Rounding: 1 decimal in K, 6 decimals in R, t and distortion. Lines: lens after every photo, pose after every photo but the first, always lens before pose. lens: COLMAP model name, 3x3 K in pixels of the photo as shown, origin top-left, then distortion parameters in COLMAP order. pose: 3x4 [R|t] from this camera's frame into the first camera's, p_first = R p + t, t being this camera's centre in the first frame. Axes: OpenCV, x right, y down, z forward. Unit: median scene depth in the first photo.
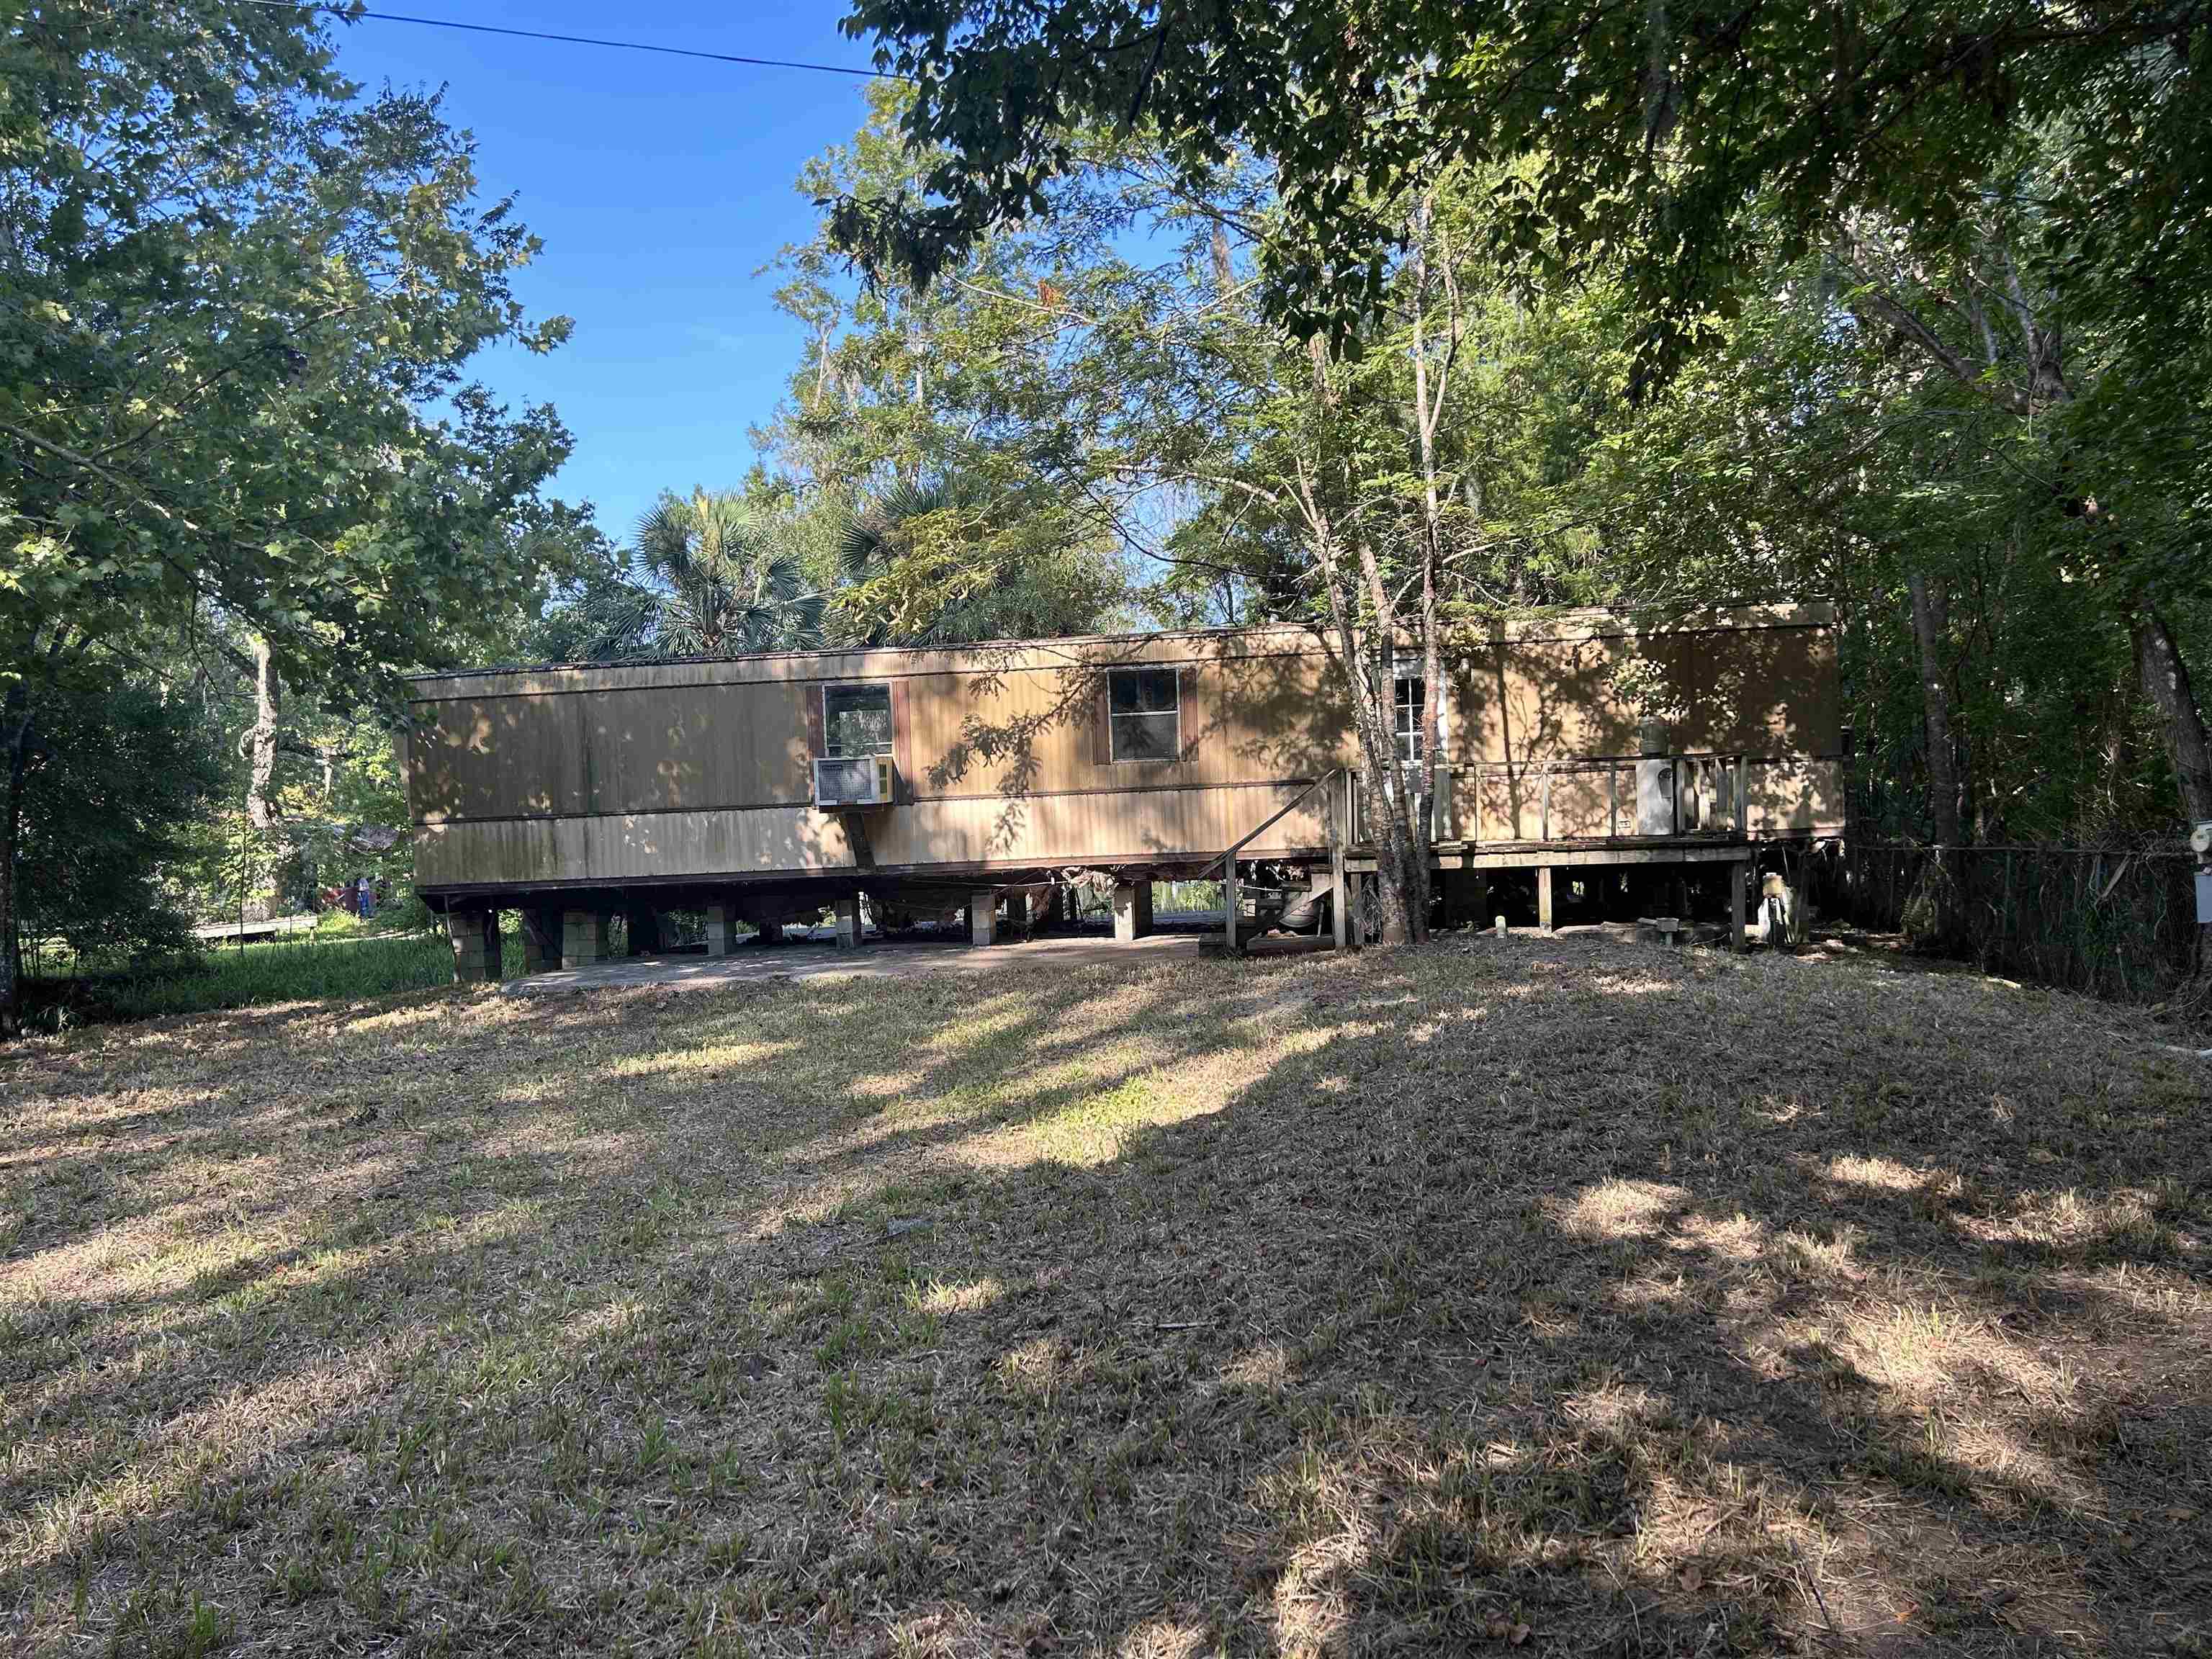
lens RADIAL K [[1664.9, 0, 1109.2], [0, 1664.9, 833.7], [0, 0, 1]] dist [-0.033705, -0.003106]
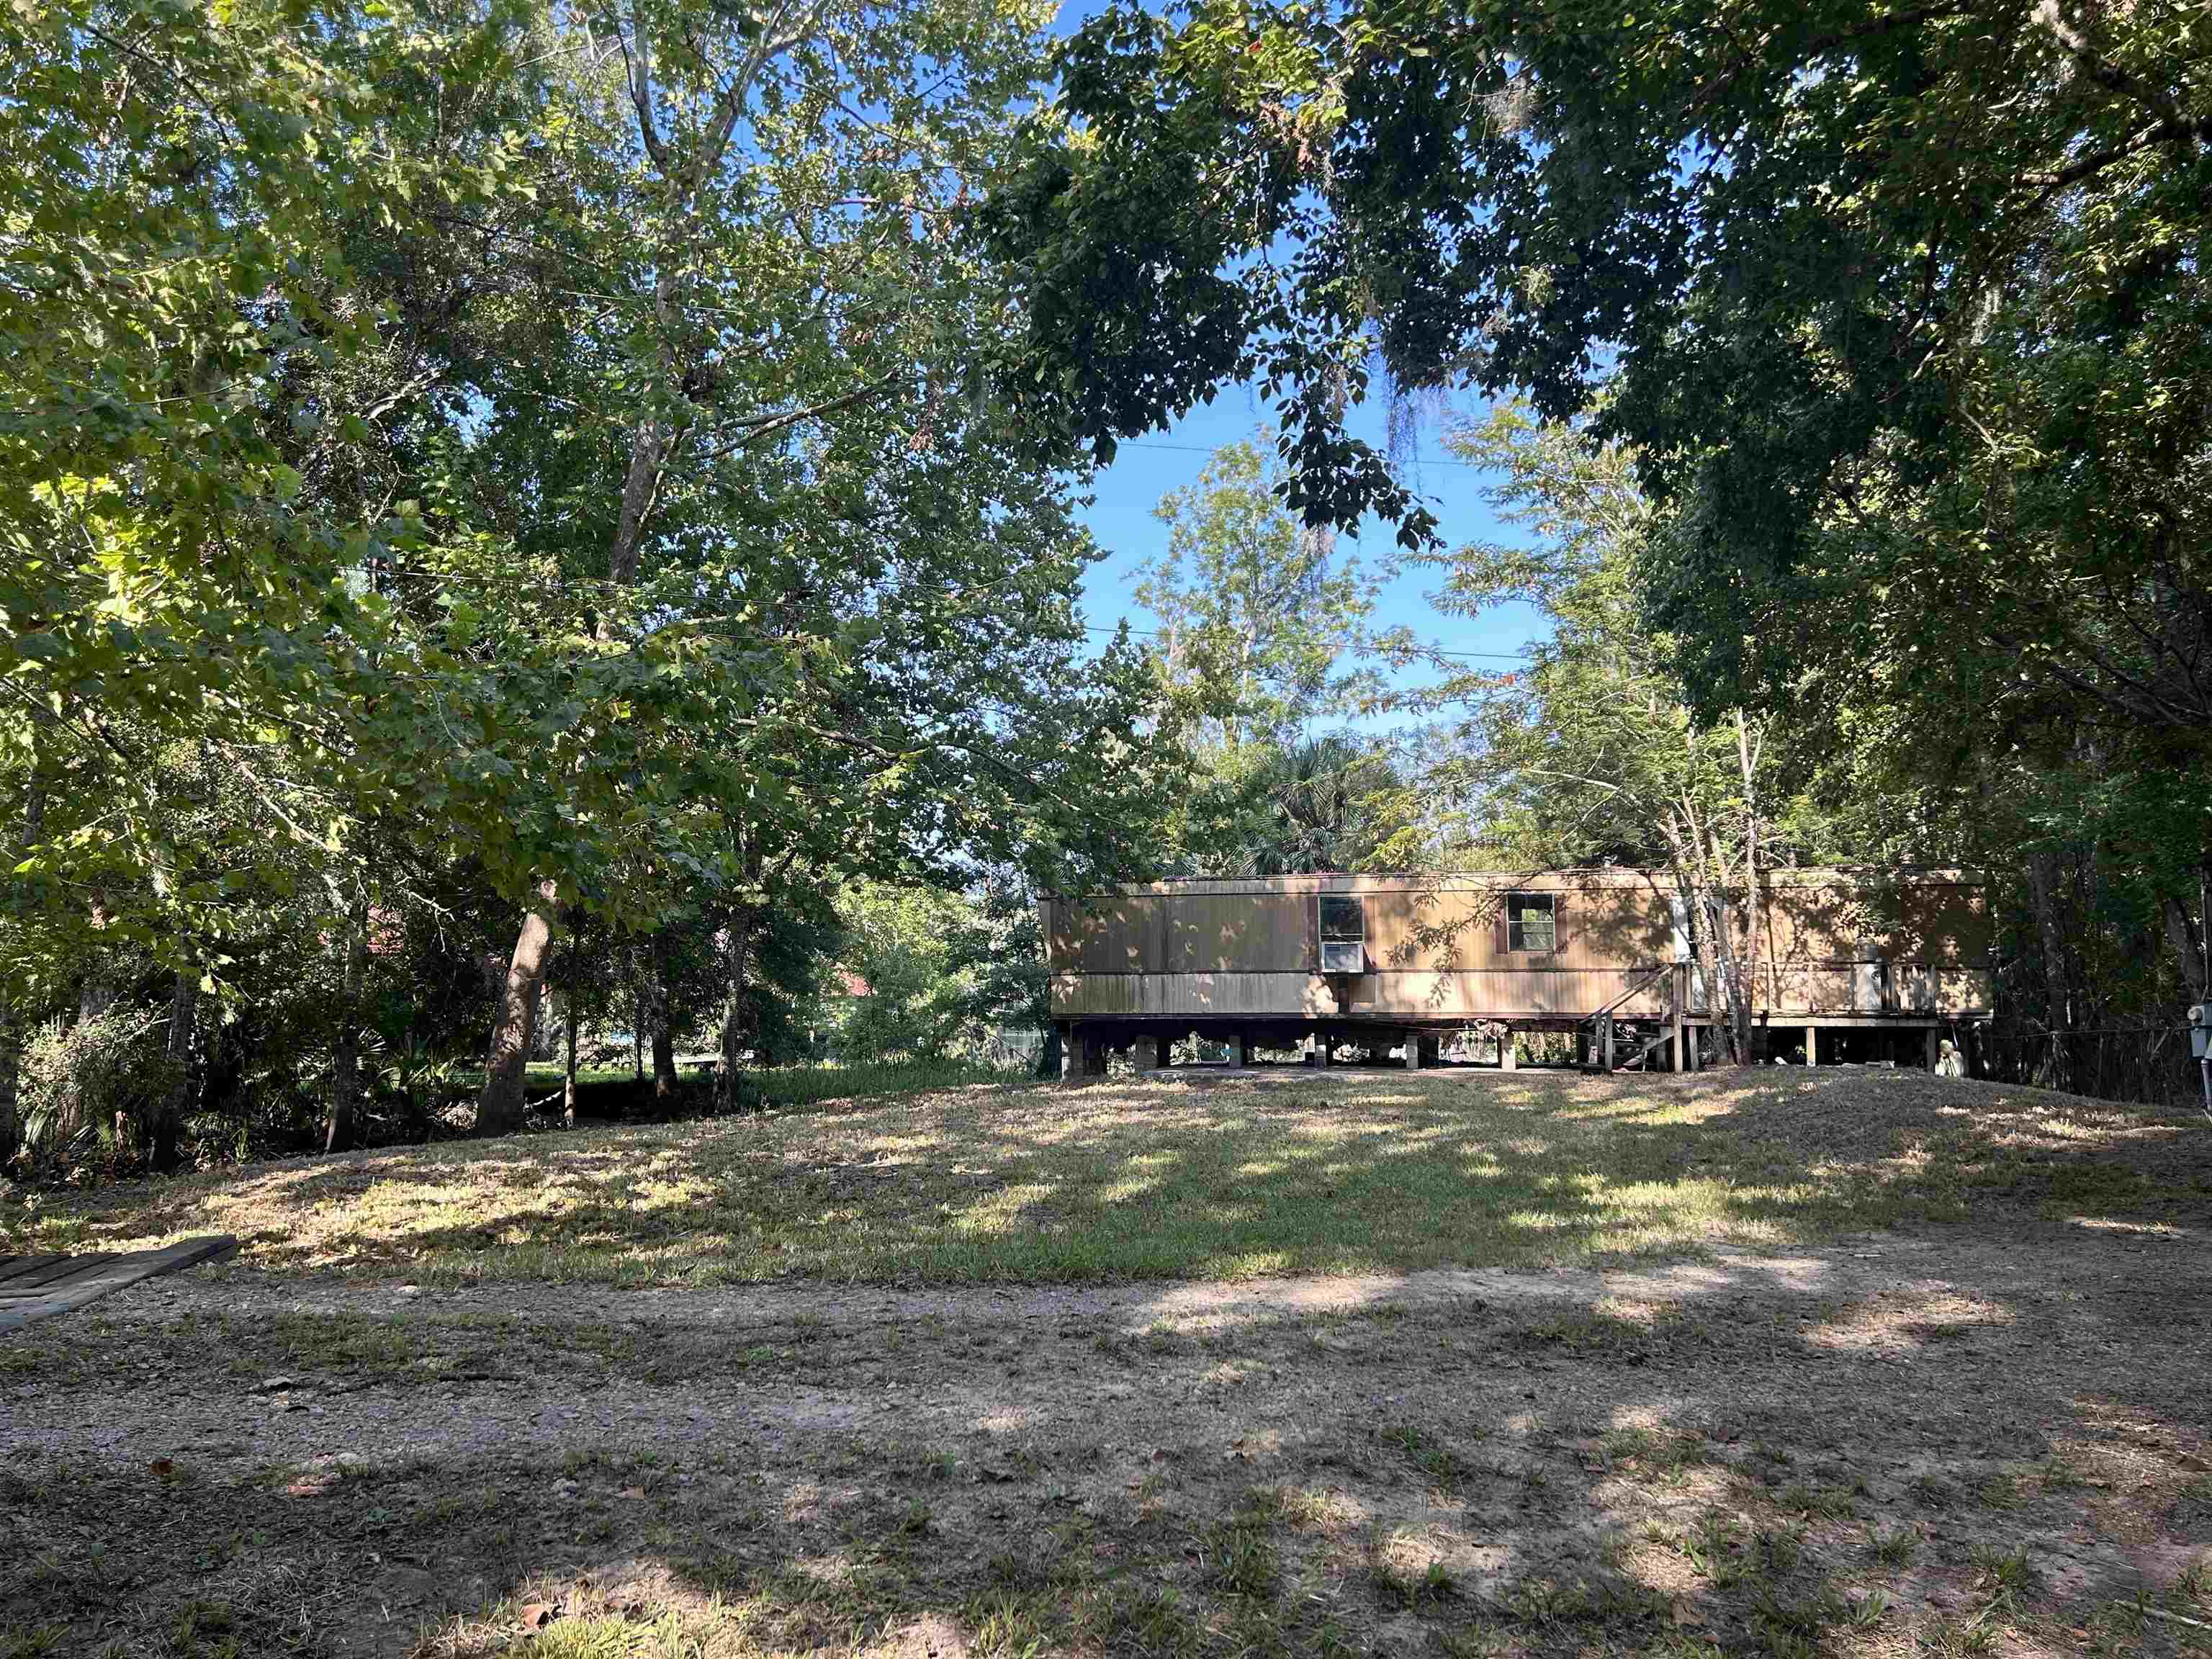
lens RADIAL K [[1664.9, 0, 1102.3], [0, 1664.9, 826.5], [0, 0, 1]] dist [-0.033705, -0.003106]
pose [[0.996479, 0.041368, -0.072929, -0.280266], [-0.049774, 0.991826, -0.117490, 0.042289], [0.067473, 0.120706, 0.990393, -0.602903]]
